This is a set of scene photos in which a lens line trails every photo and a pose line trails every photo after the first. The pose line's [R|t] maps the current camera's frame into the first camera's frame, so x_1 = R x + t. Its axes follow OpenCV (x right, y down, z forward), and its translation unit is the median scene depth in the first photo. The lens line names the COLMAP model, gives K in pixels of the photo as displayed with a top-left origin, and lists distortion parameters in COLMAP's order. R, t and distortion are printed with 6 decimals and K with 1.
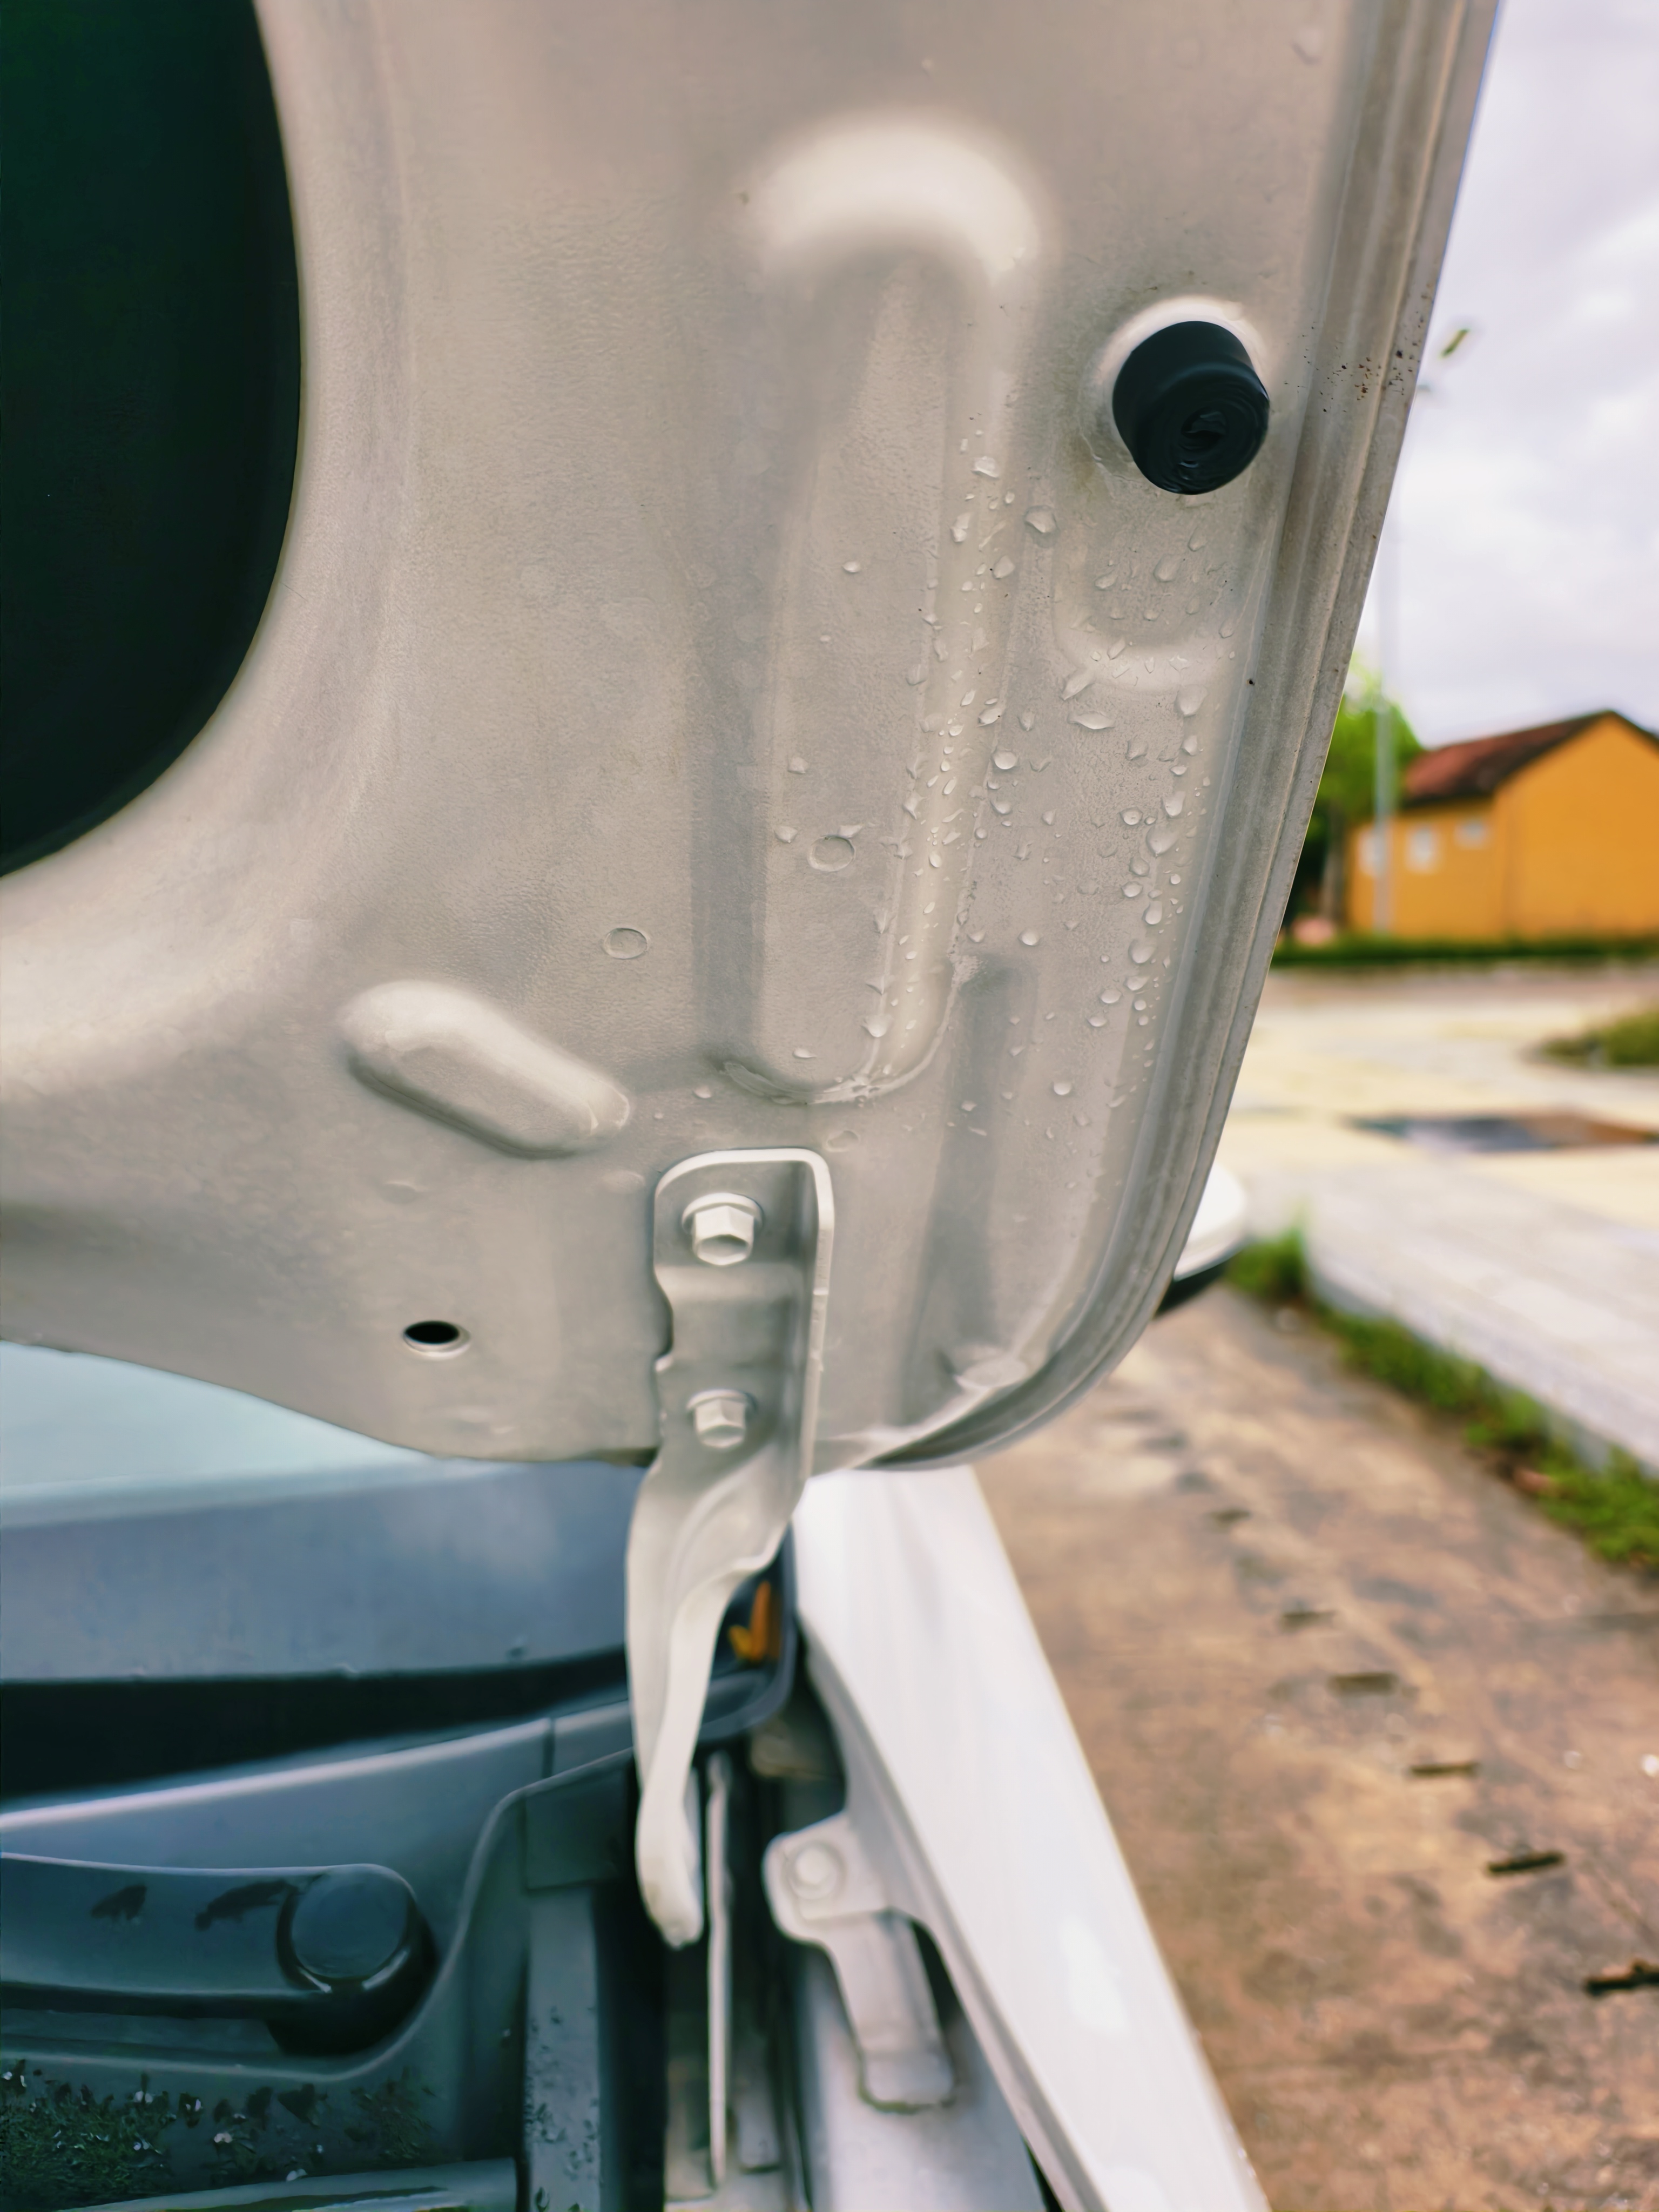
lens RADIAL K [[1498.8, 0, 830.0], [0, 1498.8, 1106.4], [0, 0, 1]] dist [0.019183, -0.017893]
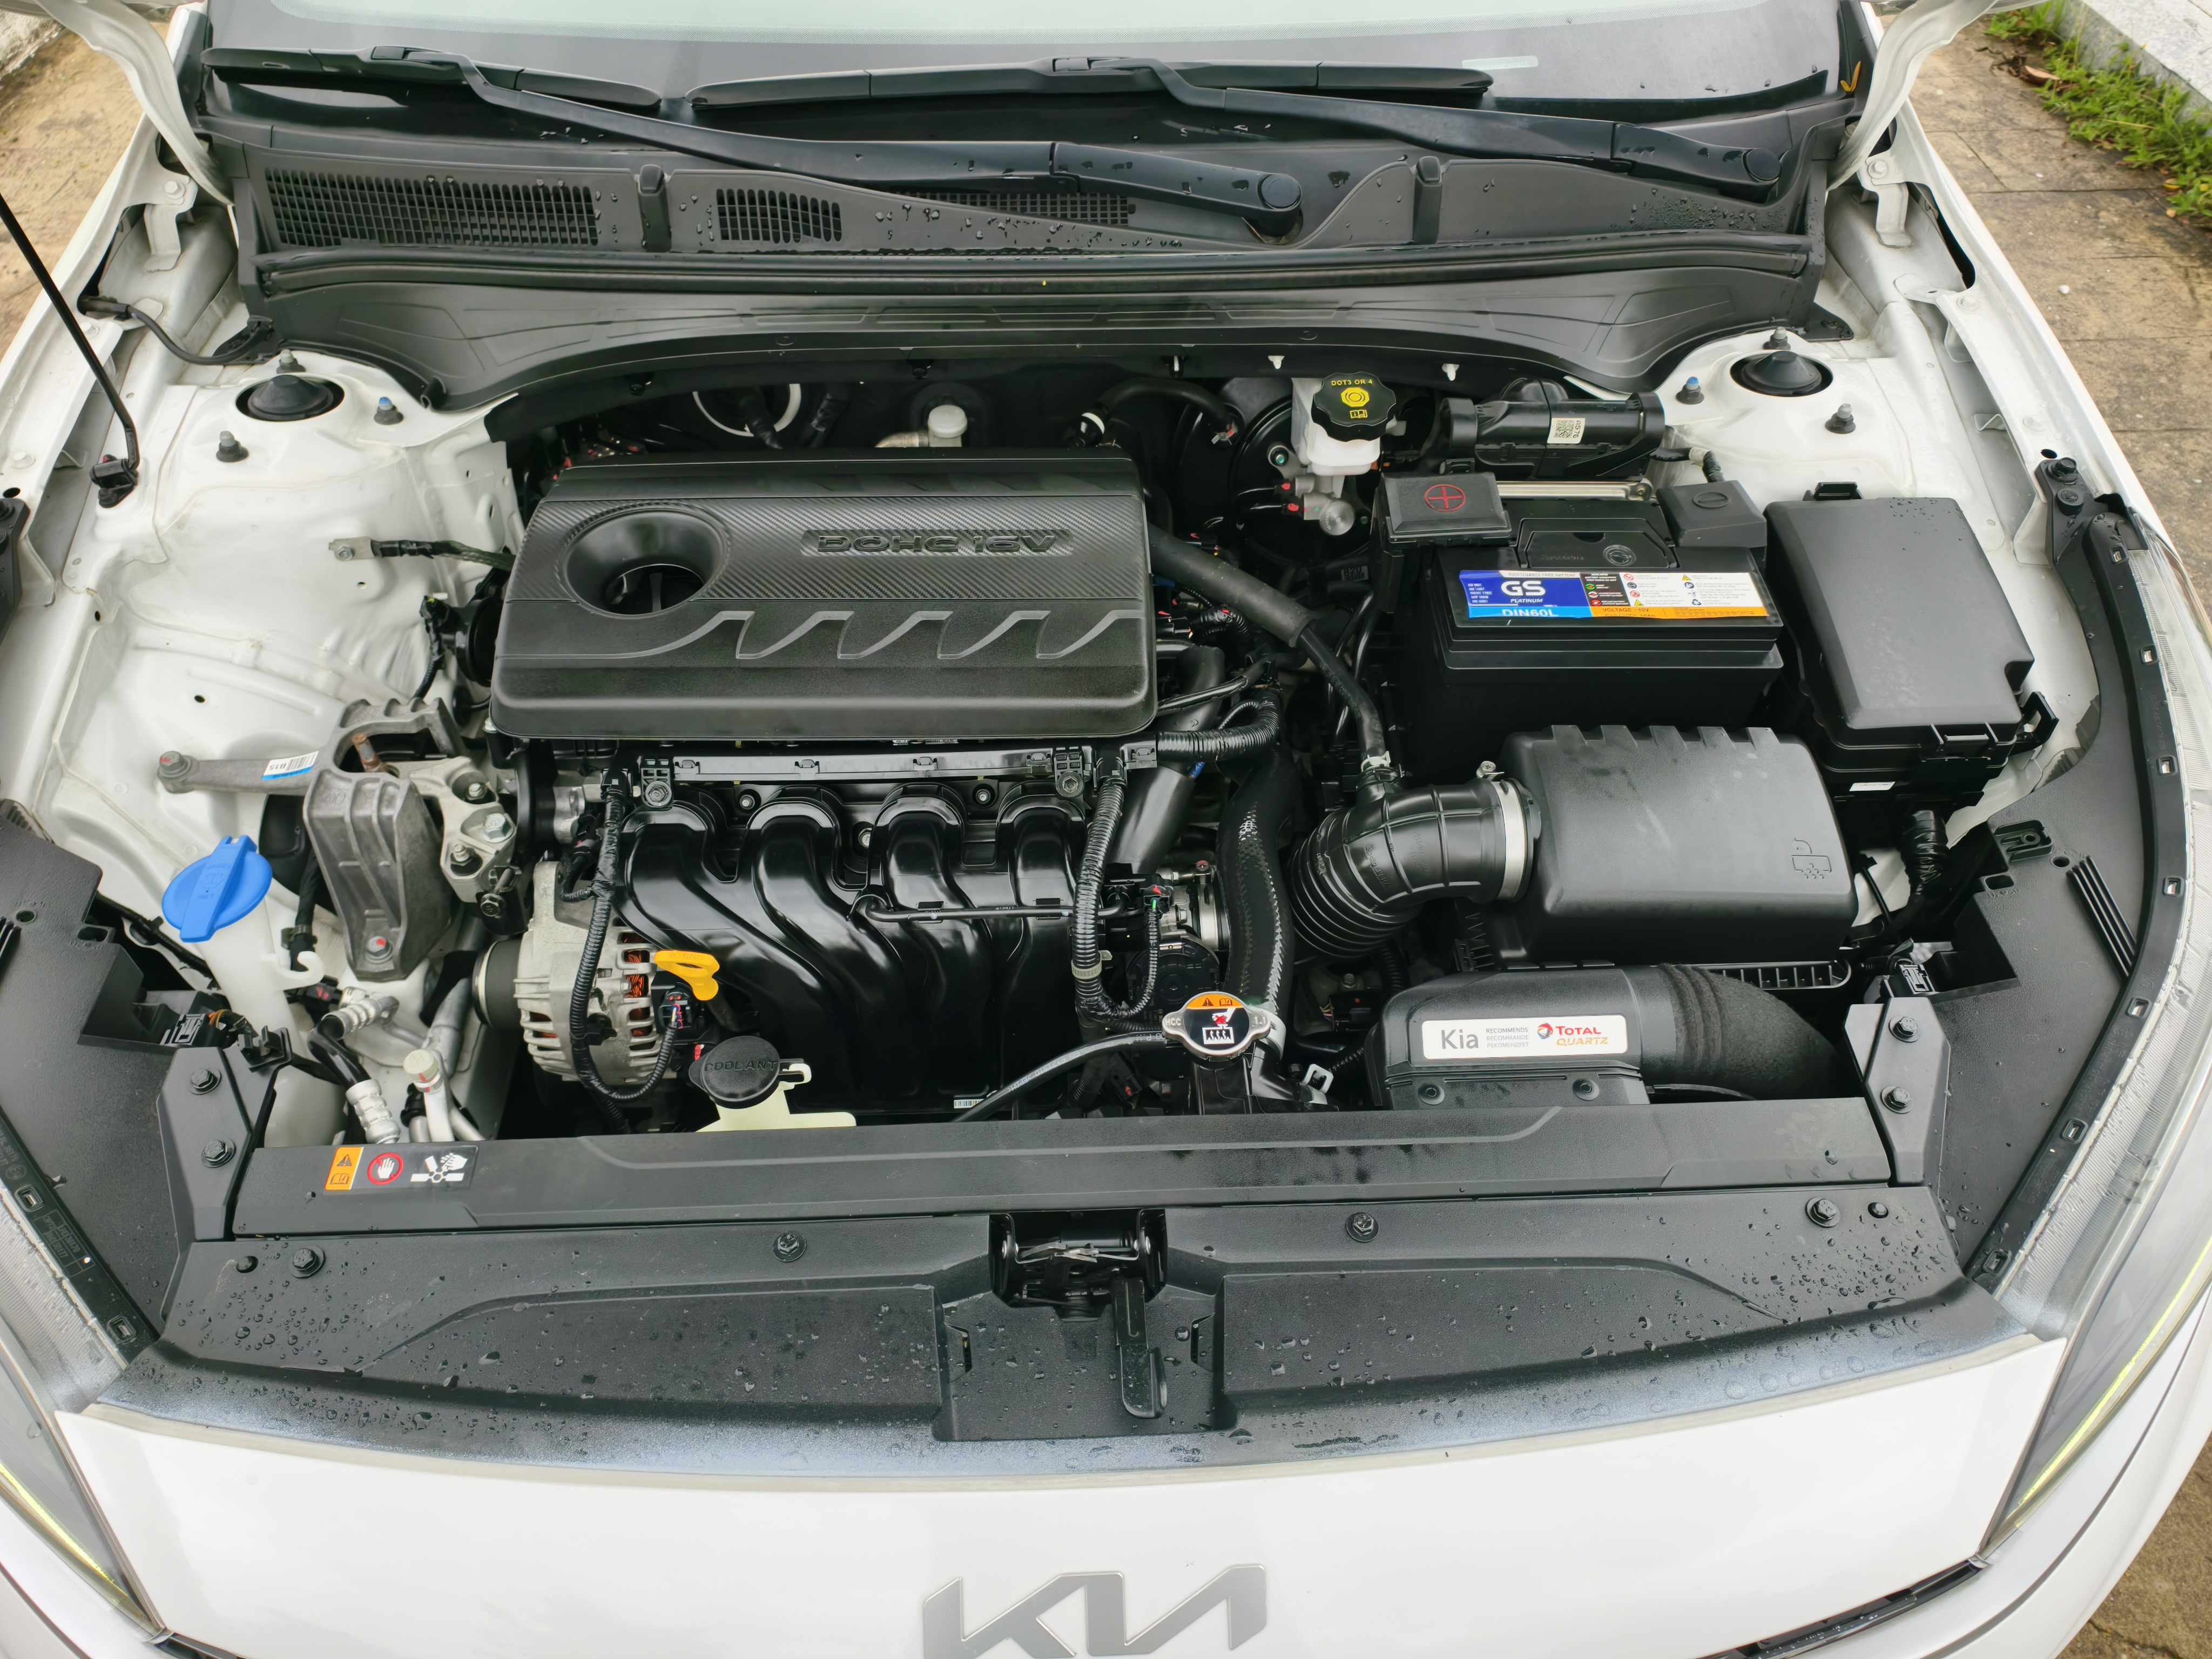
lens RADIAL K [[1498.8, 0, 1105.3], [0, 1498.8, 829.1], [0, 0, 1]] dist [0.019183, -0.017893]
pose [[0.998623, 0.040614, -0.033193, -1.310614], [-0.009293, 0.759809, 0.650080, -0.357396], [0.051623, -0.648877, 0.759140, -1.989212]]
